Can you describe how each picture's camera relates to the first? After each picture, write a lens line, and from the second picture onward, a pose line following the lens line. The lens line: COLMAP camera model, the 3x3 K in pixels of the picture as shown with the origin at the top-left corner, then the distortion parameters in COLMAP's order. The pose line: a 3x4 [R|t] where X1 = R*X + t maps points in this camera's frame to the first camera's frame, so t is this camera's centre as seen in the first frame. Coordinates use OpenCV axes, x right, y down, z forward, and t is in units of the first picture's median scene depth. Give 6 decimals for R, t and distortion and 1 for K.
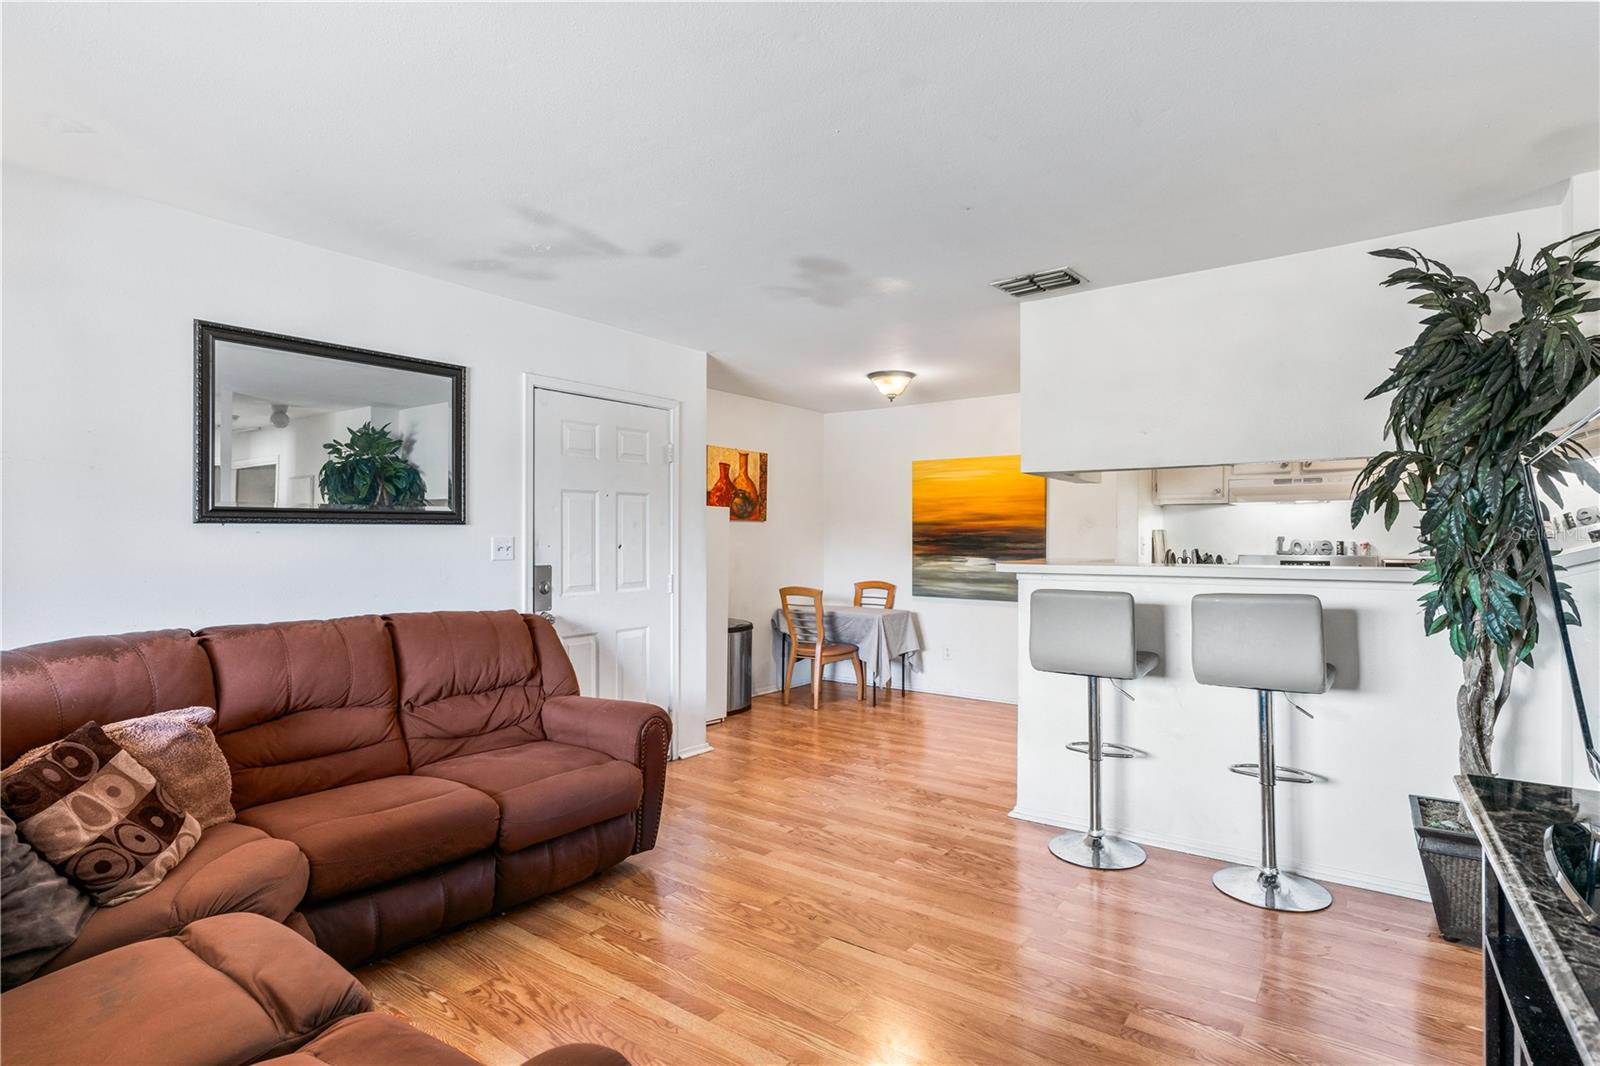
lens RADIAL K [[799.7, 0, 804.3], [0, 799.7, 529.9], [0, 0, 1]] dist [-0.013209, 0.007921]
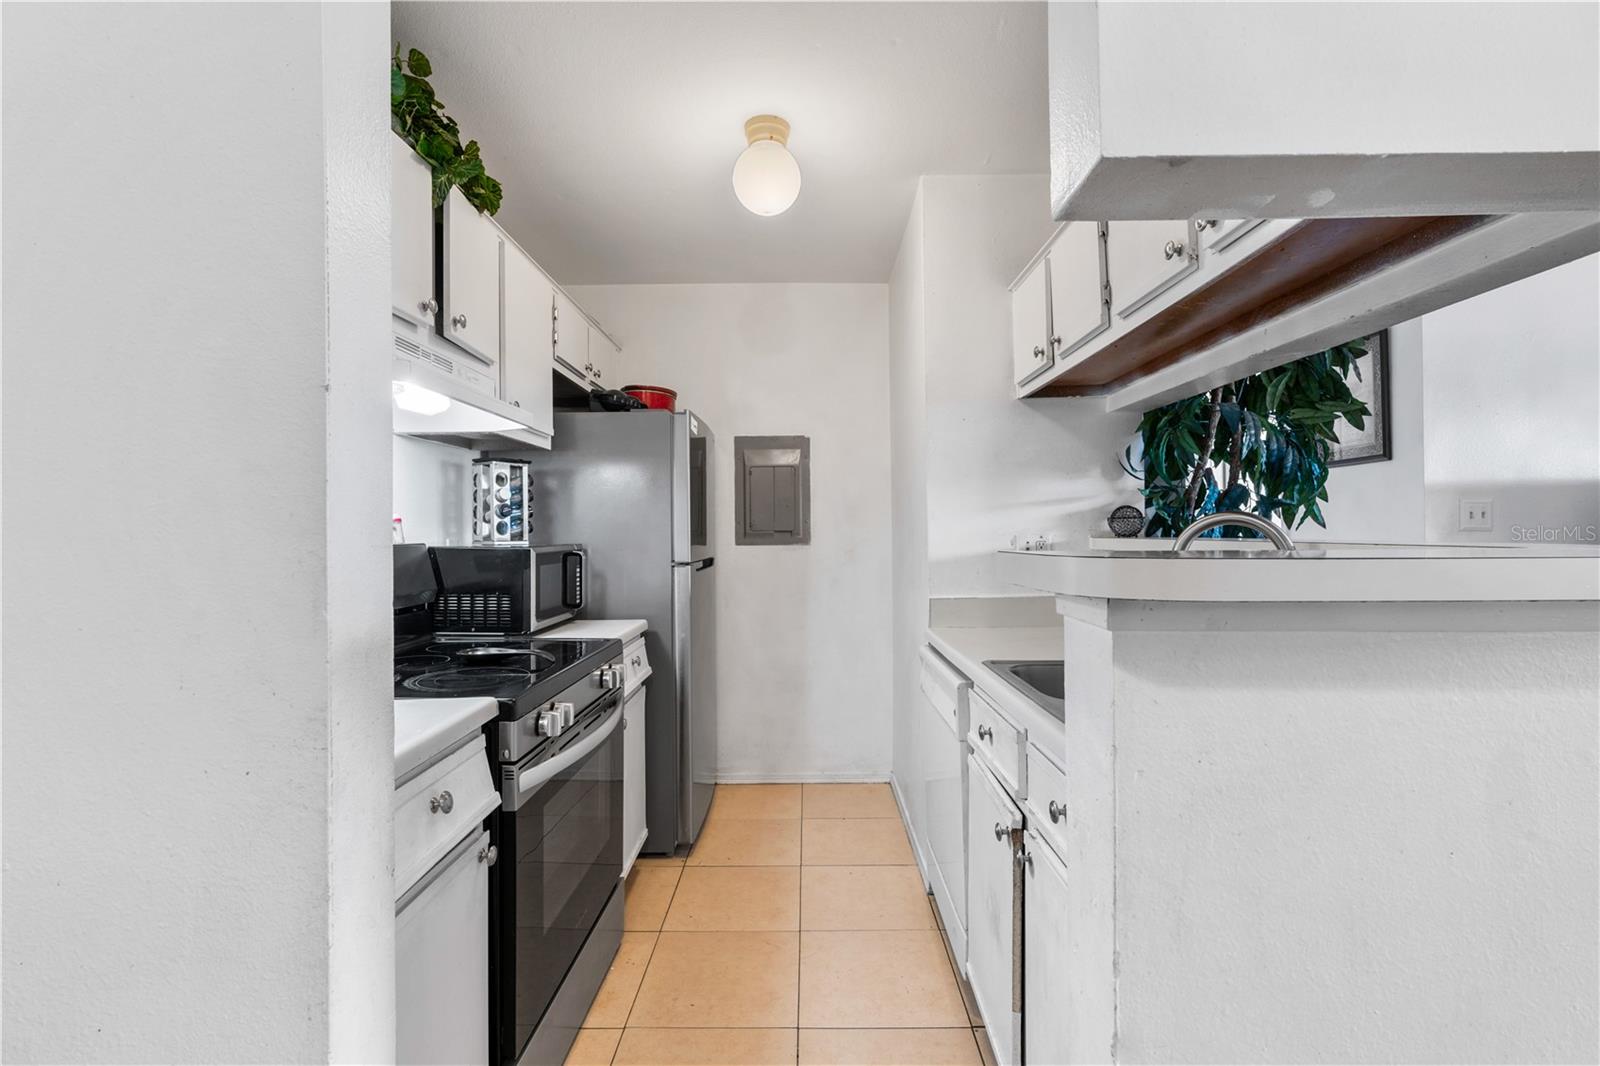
lens RADIAL K [[715.5, 0, 803.2], [0, 715.5, 529.2], [0, 0, 1]] dist [-0.009174, 0.000808]
pose [[-0.591743, 0.008980, 0.806077, 0.188833], [0.001476, 0.999948, -0.010057, 0.023723], [-0.806126, -0.004761, -0.591725, 0.888948]]
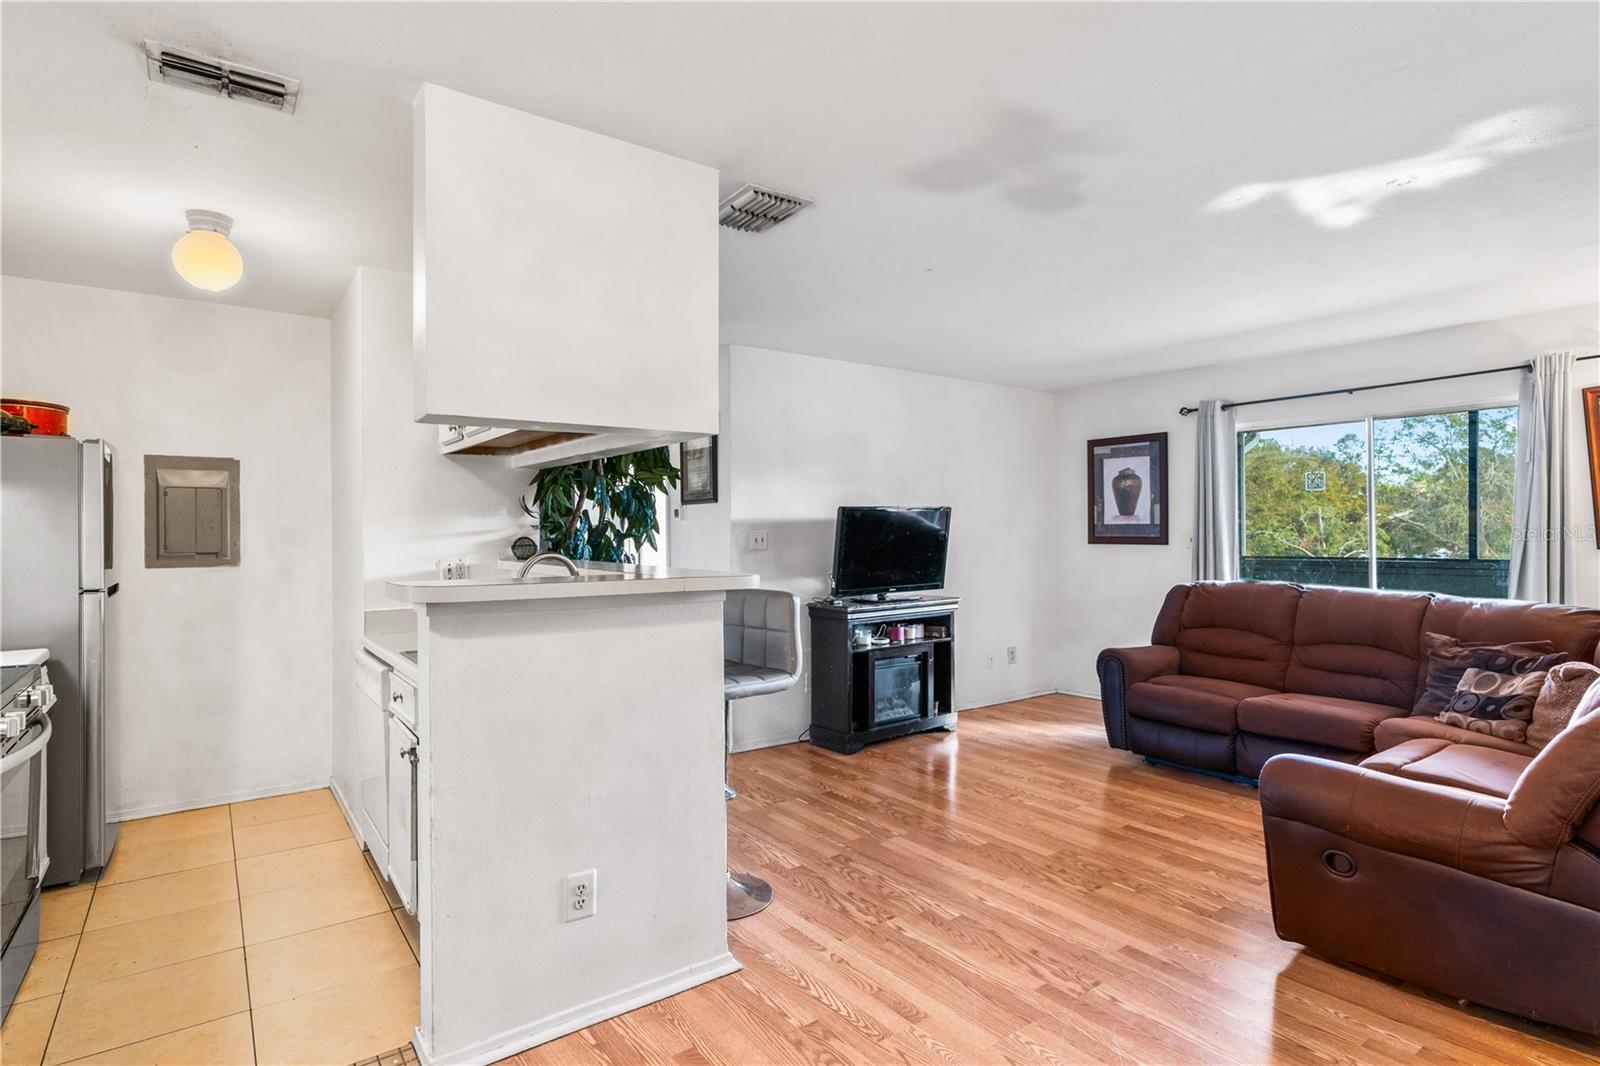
lens RADIAL K [[819.0, 0, 804.7], [0, 819.0, 532.0], [0, 0, 1]] dist [-0.003222, 0.001286]
pose [[-0.956017, 0.004202, 0.293283, 0.007963], [0.002071, 0.999969, -0.007576, 0.007922], [-0.293305, -0.006635, -0.955996, 1.051681]]
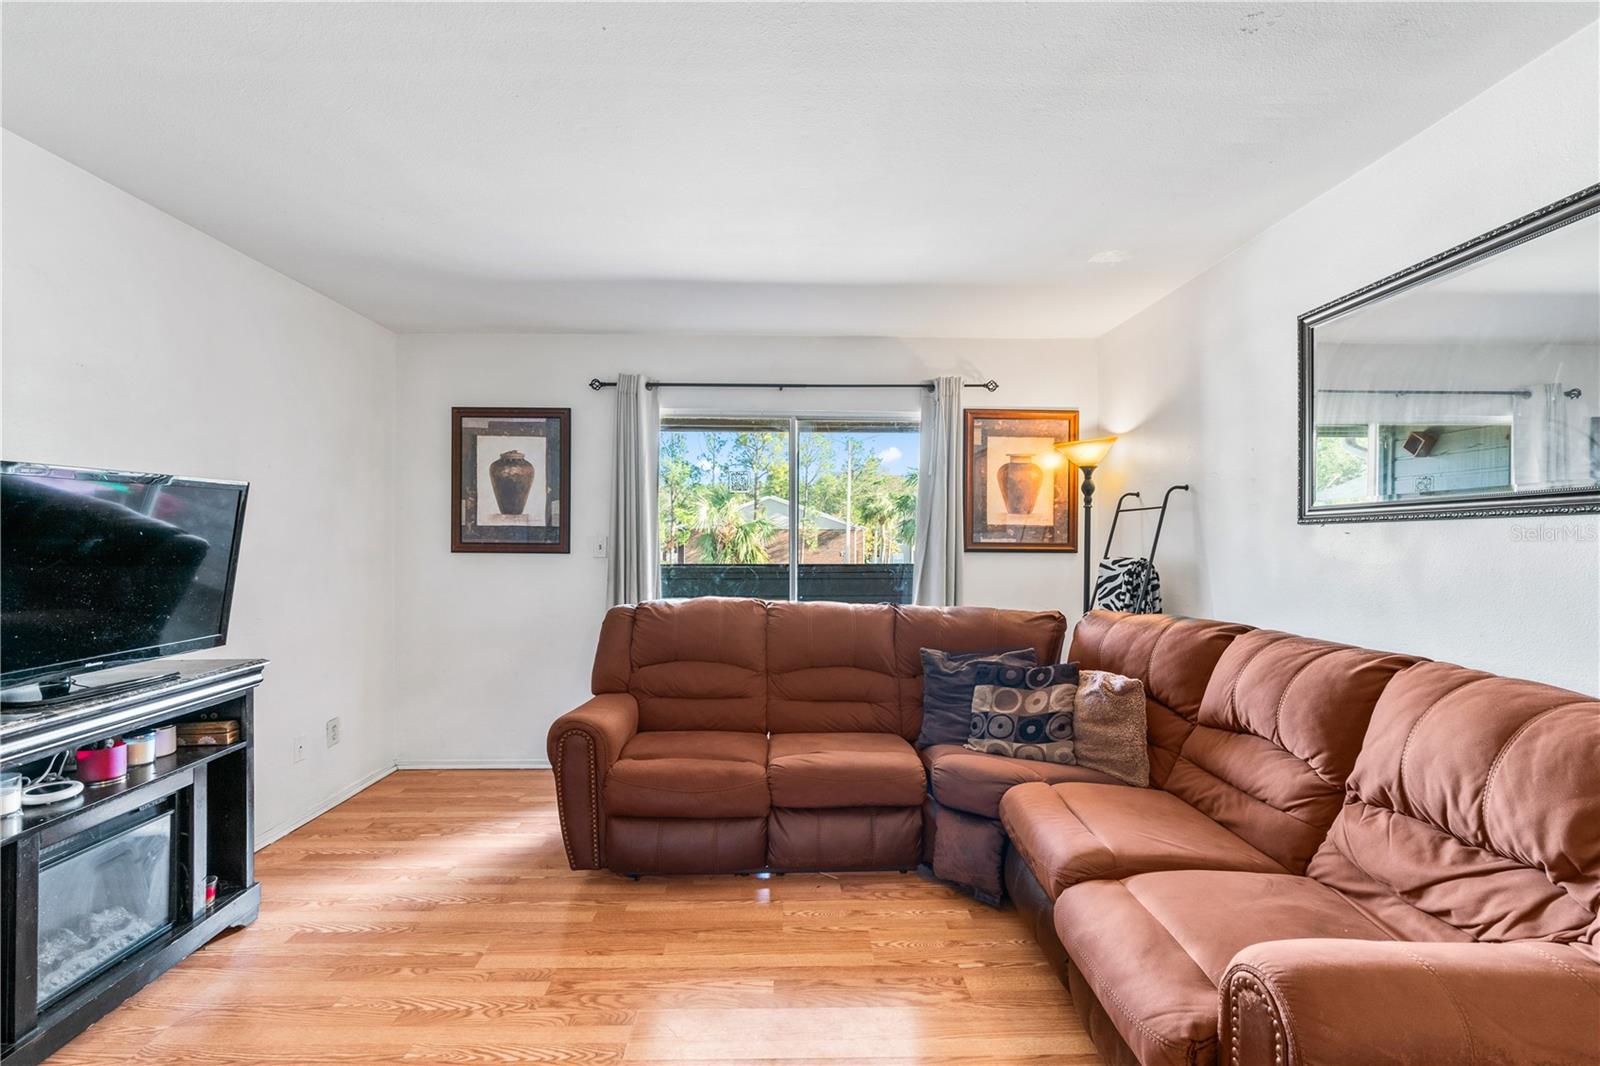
lens RADIAL K [[721.8, 0, 804.0], [0, 721.8, 542.1], [0, 0, 1]] dist [-0.010845, 0.005013]
pose [[-0.790456, -0.002603, -0.612513, 0.122073], [-0.001202, 0.999996, -0.002698, 0.007570], [0.612518, -0.001396, -0.790456, 0.636510]]
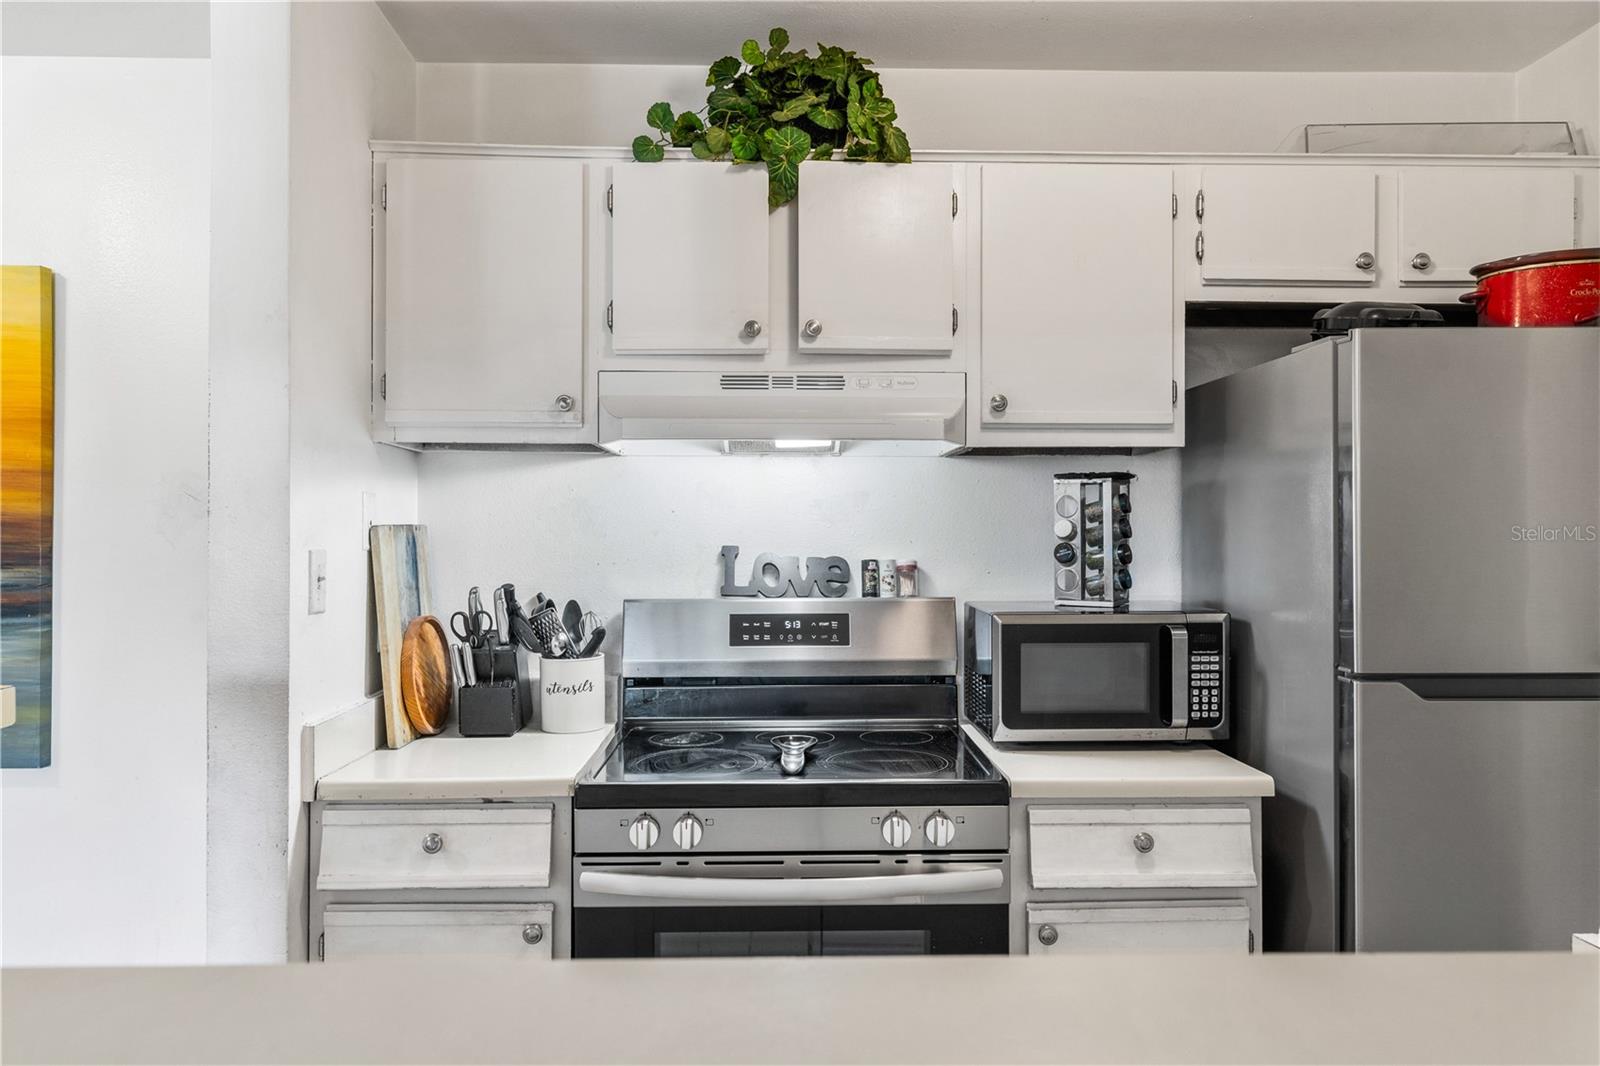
lens RADIAL K [[1098.9, 0, 795.9], [0, 1098.9, 537.2], [0, 0, 1]] dist [0.000580, 0.000423]
pose [[0.788451, -0.001615, 0.615095, 0.283560], [-0.006158, 0.999926, 0.010519, -0.000823], [-0.615067, -0.012082, 0.788383, 0.528249]]
